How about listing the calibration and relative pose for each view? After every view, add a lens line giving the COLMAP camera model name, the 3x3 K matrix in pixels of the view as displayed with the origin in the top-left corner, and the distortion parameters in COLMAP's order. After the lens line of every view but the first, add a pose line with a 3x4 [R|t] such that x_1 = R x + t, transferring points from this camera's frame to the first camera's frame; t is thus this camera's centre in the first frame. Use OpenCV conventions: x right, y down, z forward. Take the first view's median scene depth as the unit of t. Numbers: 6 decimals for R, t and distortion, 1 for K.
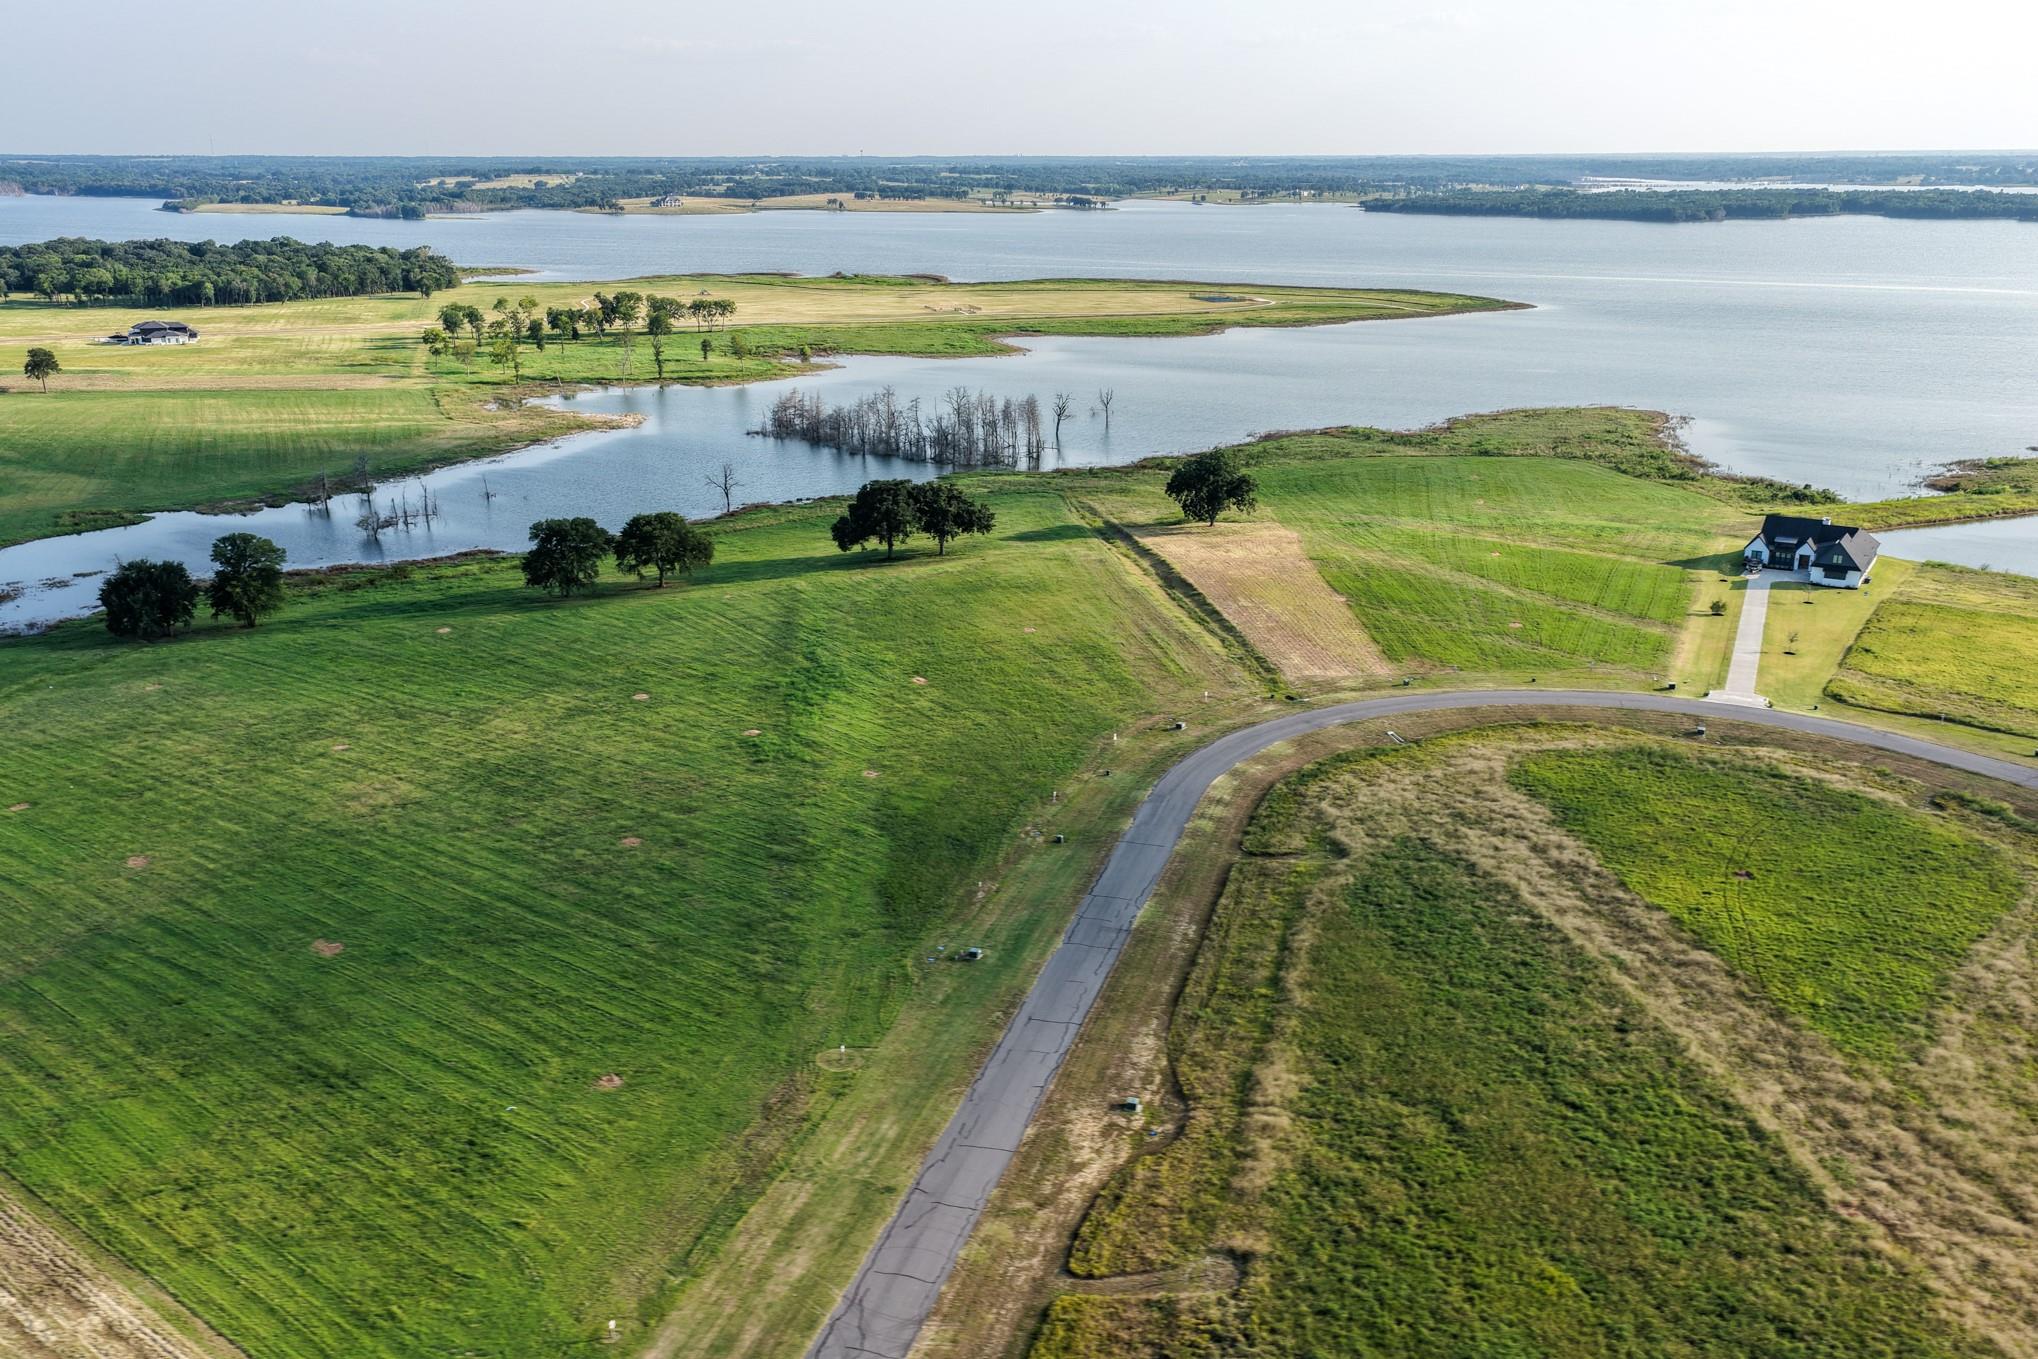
lens RADIAL K [[1684.1, 0, 1024.6], [0, 1684.1, 684.2], [0, 0, 1]] dist [0.029554, 0.007536]
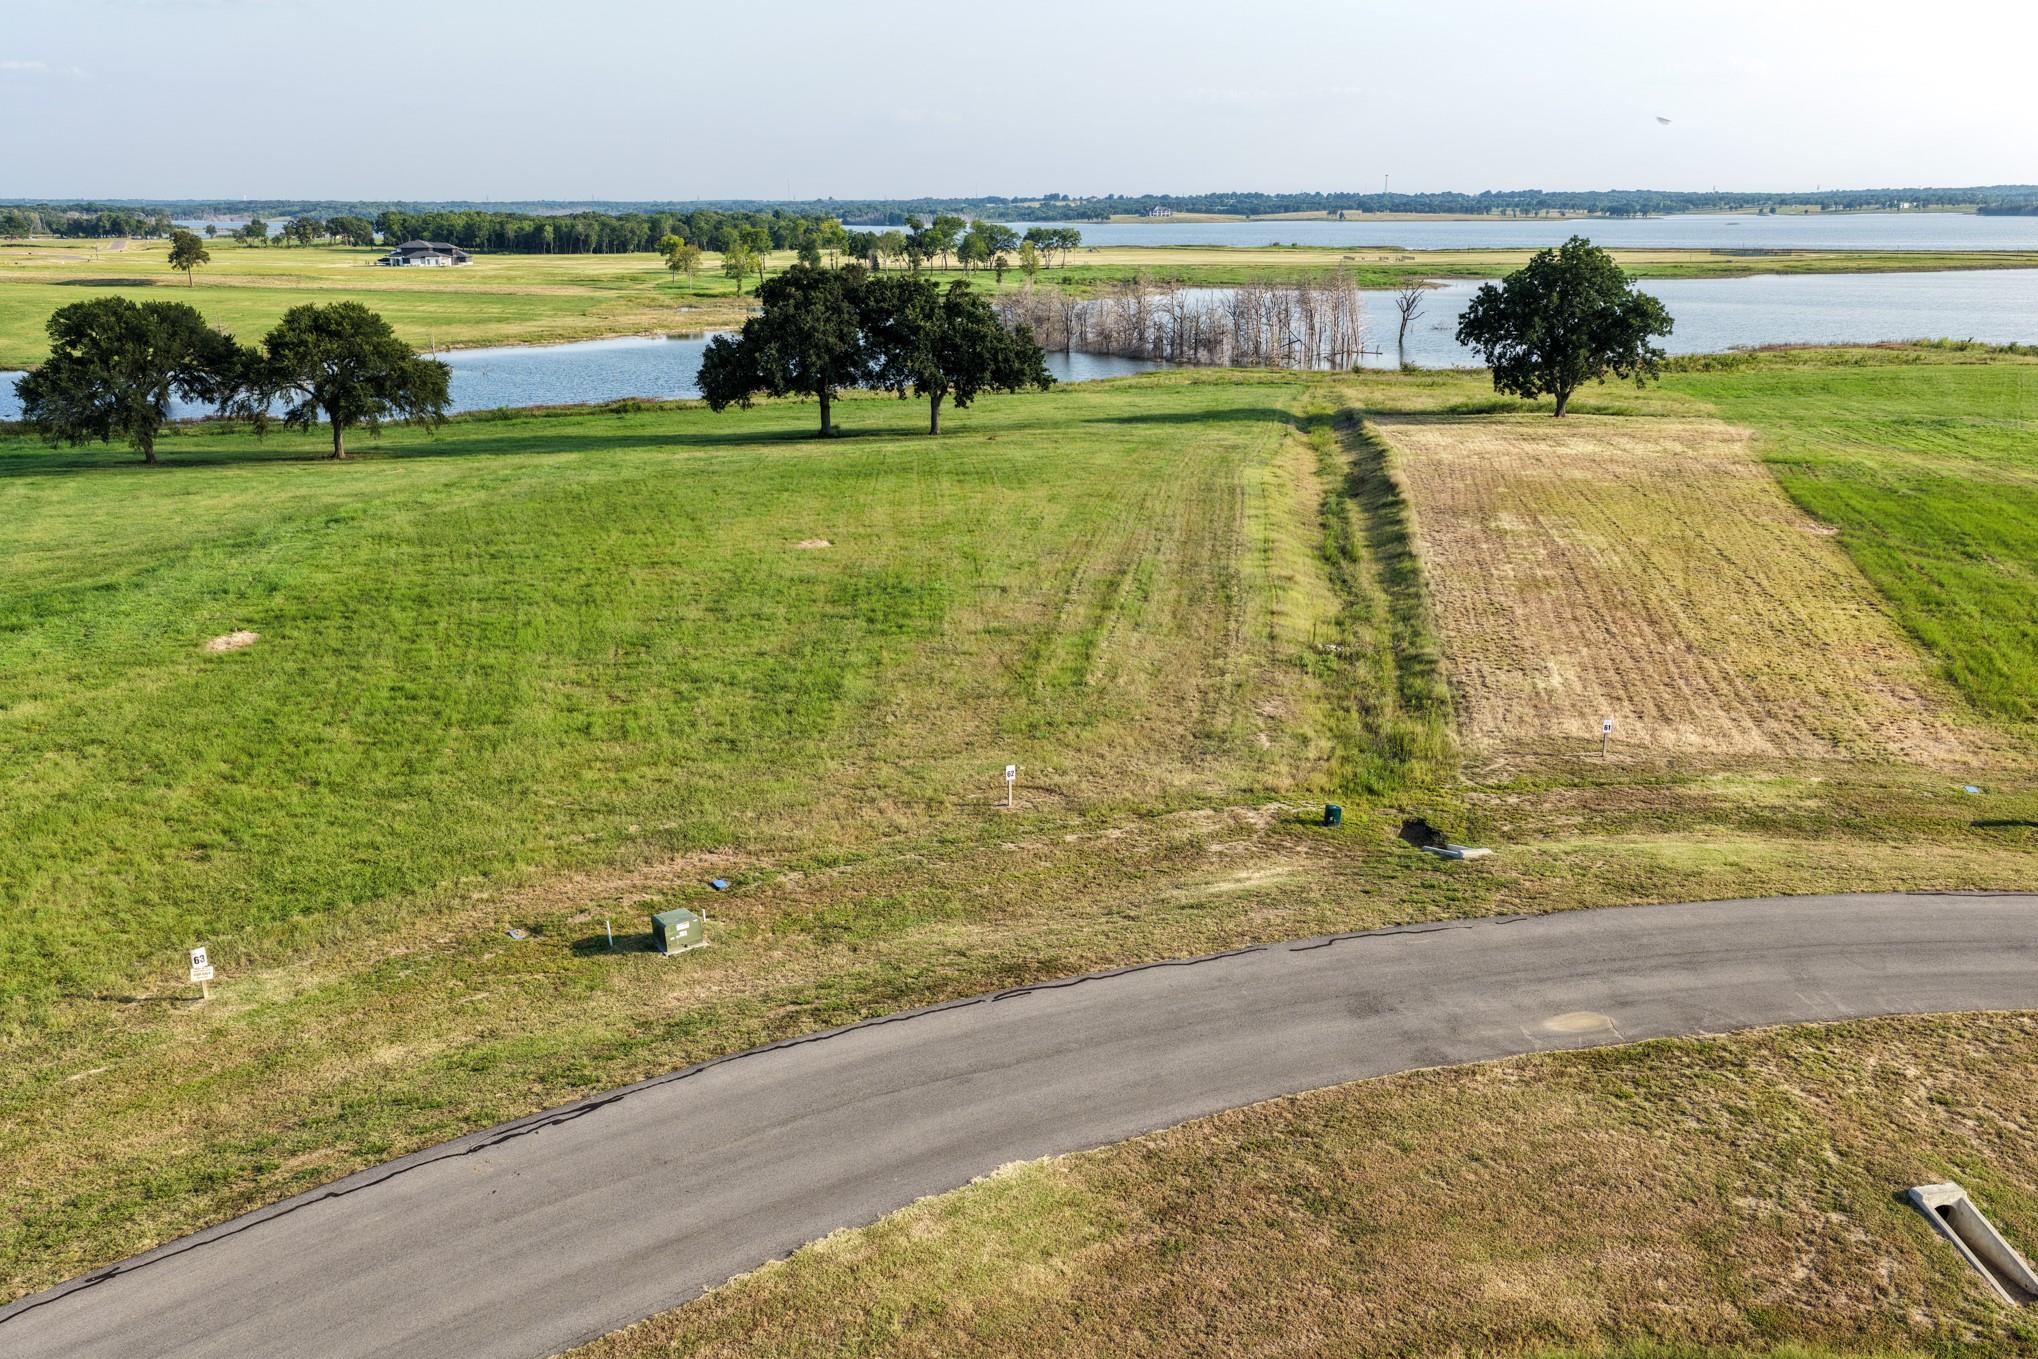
lens RADIAL K [[1684.1, 0, 1020.0], [0, 1684.1, 669.6], [0, 0, 1]] dist [0.029554, 0.007536]
pose [[0.952095, 0.077047, -0.295937, 0.146137], [-0.087532, 0.995911, -0.022325, -0.002415], [0.293007, 0.047160, 0.954946, 0.672354]]
